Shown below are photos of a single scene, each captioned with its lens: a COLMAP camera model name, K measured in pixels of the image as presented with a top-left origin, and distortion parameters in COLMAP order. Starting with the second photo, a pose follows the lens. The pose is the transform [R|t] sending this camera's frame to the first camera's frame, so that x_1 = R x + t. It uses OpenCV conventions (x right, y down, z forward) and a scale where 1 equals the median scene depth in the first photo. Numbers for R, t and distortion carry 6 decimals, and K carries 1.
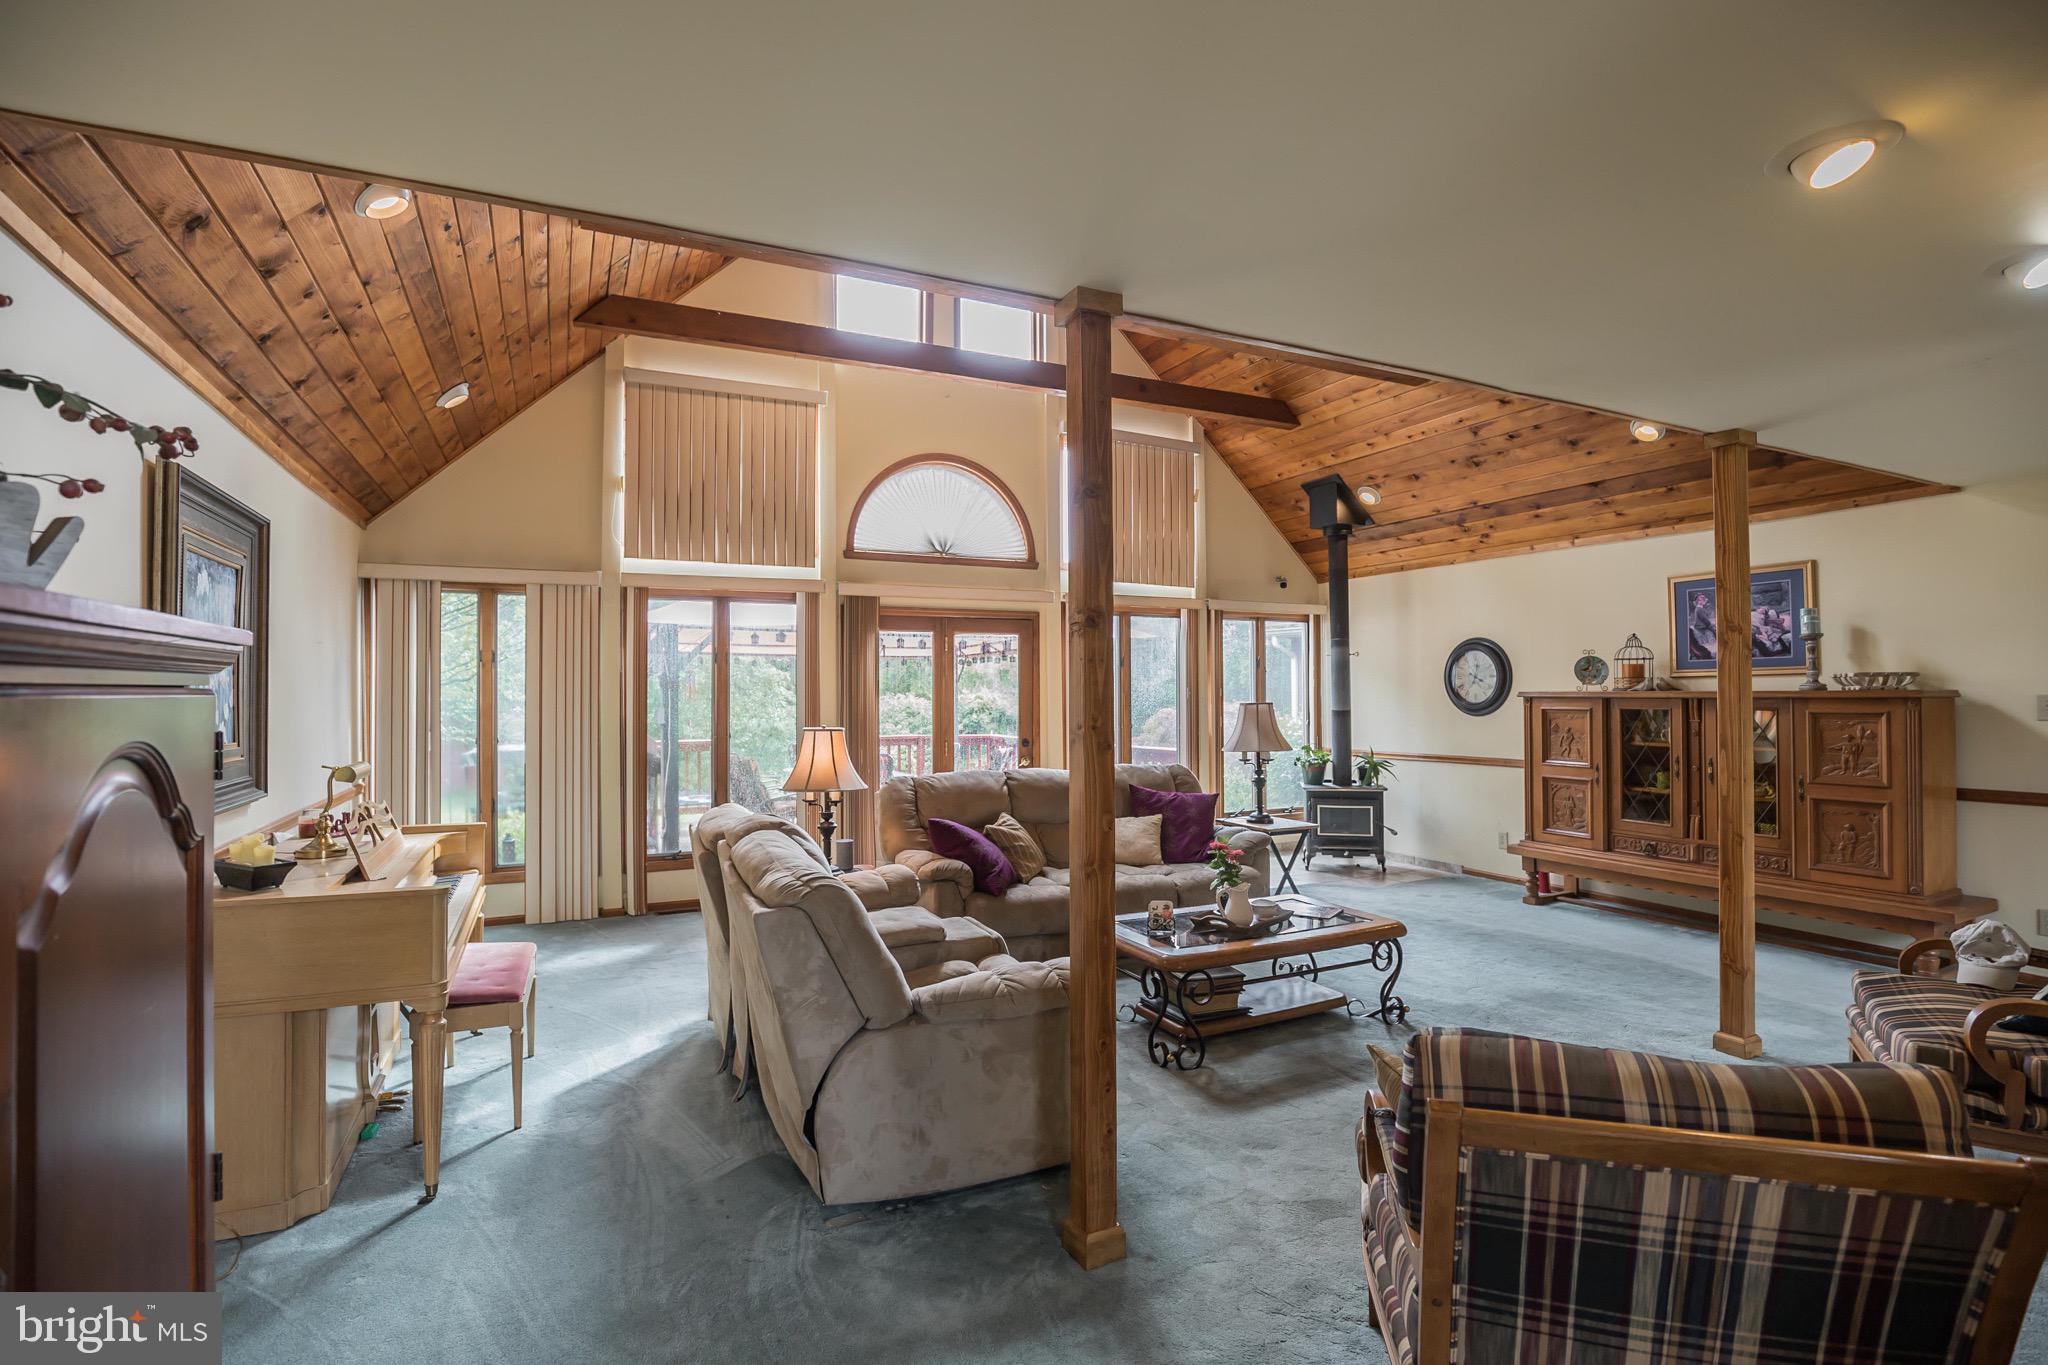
lens RADIAL K [[940.5, 0, 985.9], [0, 940.5, 682.9], [0, 0, 1]] dist [-0.031166, 0.001253]
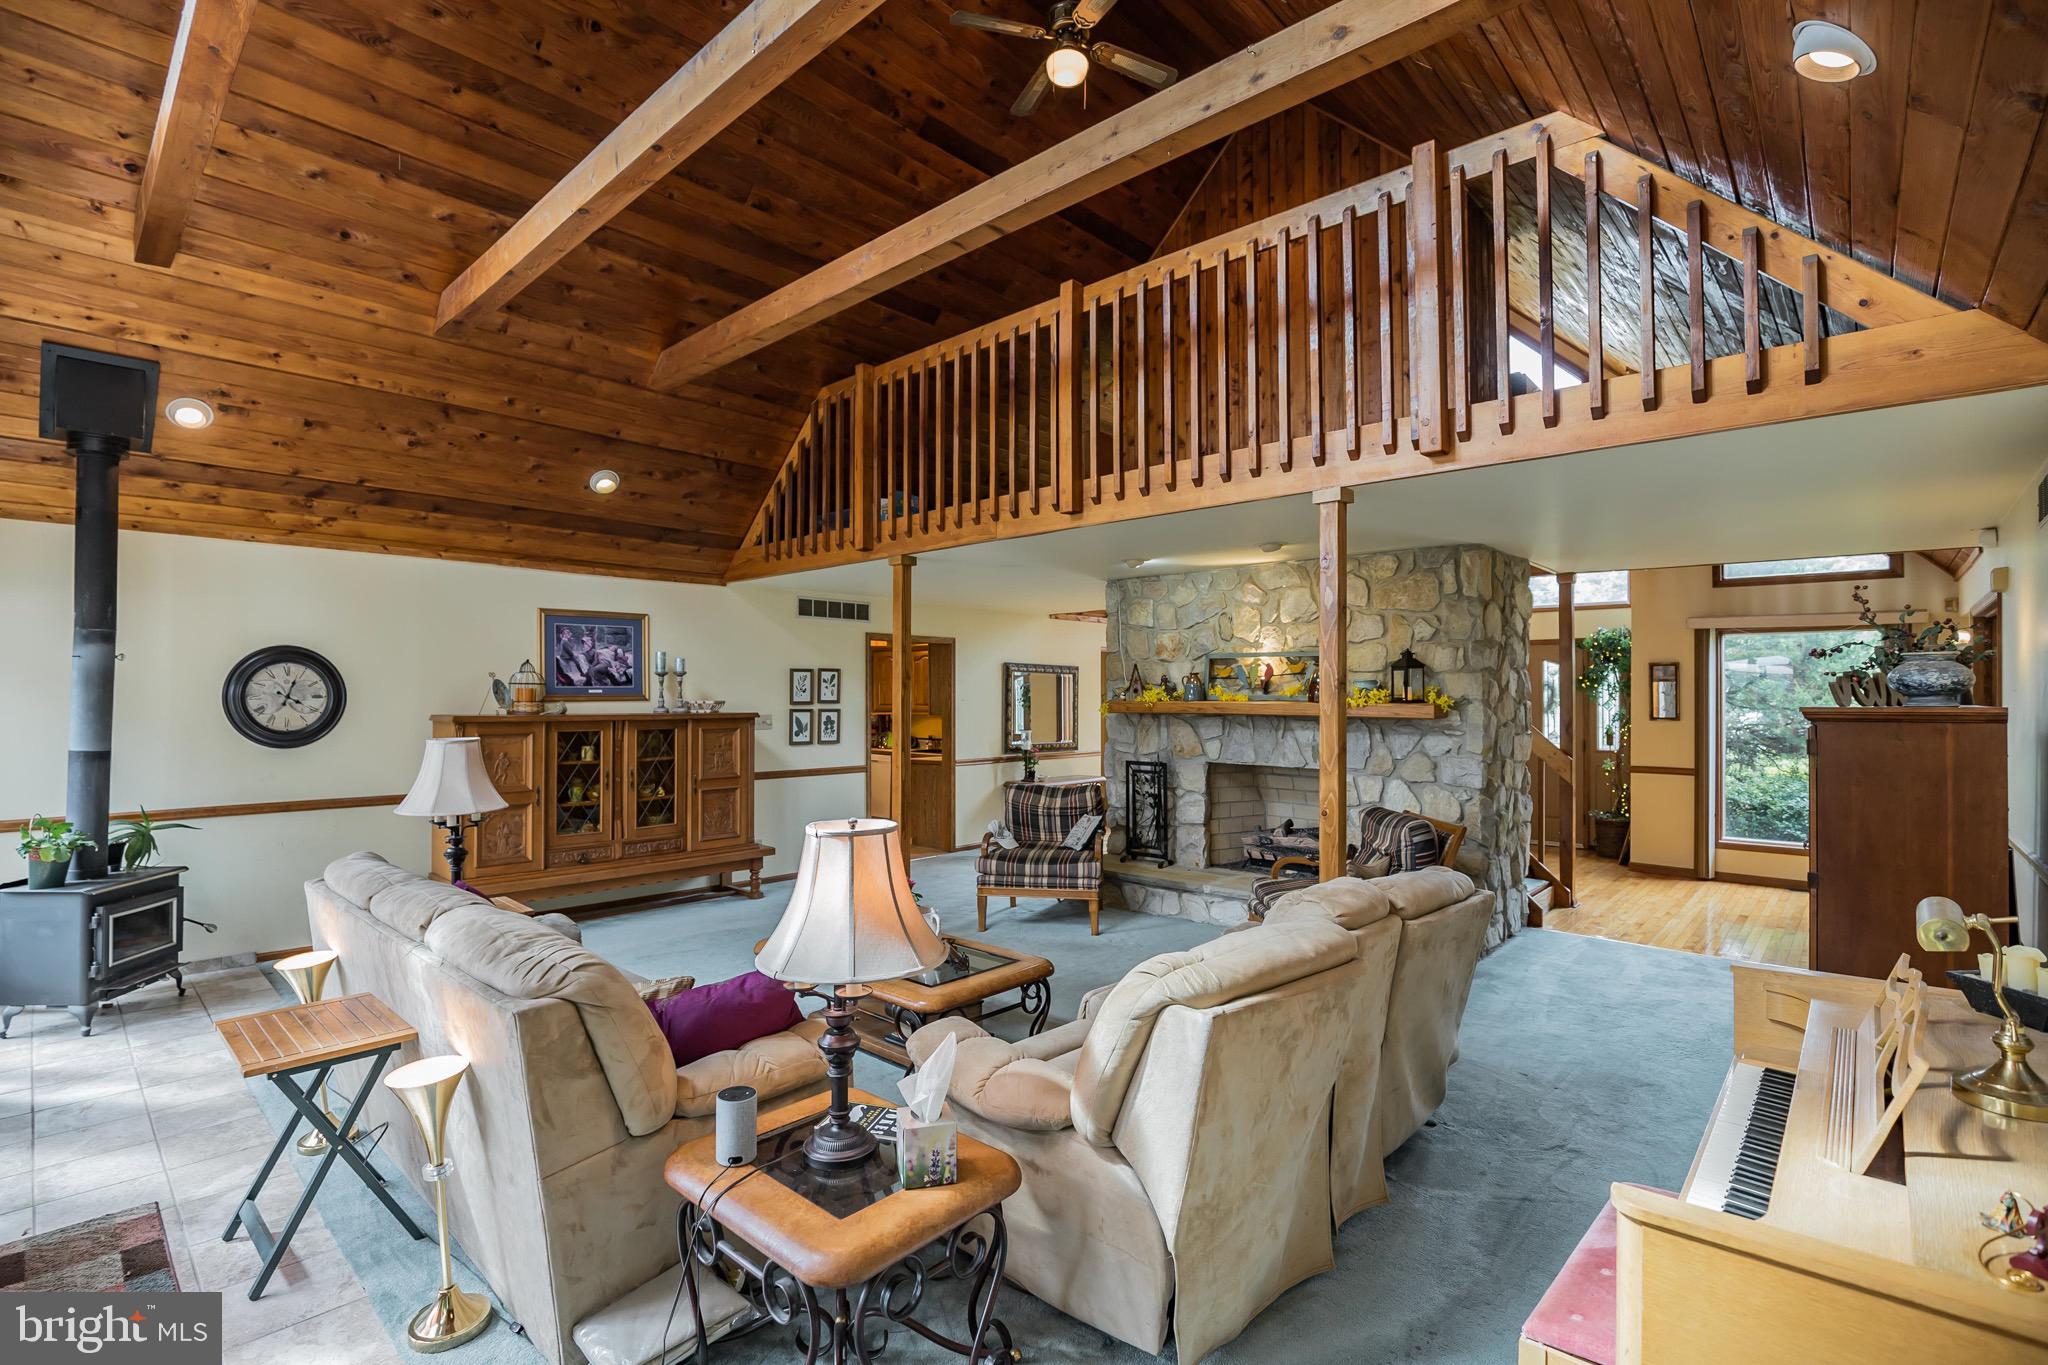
lens RADIAL K [[940.5, 0, 985.9], [0, 940.5, 682.9], [0, 0, 1]] dist [-0.031166, 0.001253]
pose [[-0.372837, 0.018543, 0.927711, -0.488529], [-0.009653, 0.999669, -0.023861, -0.006714], [-0.927847, -0.017852, -0.372535, 0.952896]]
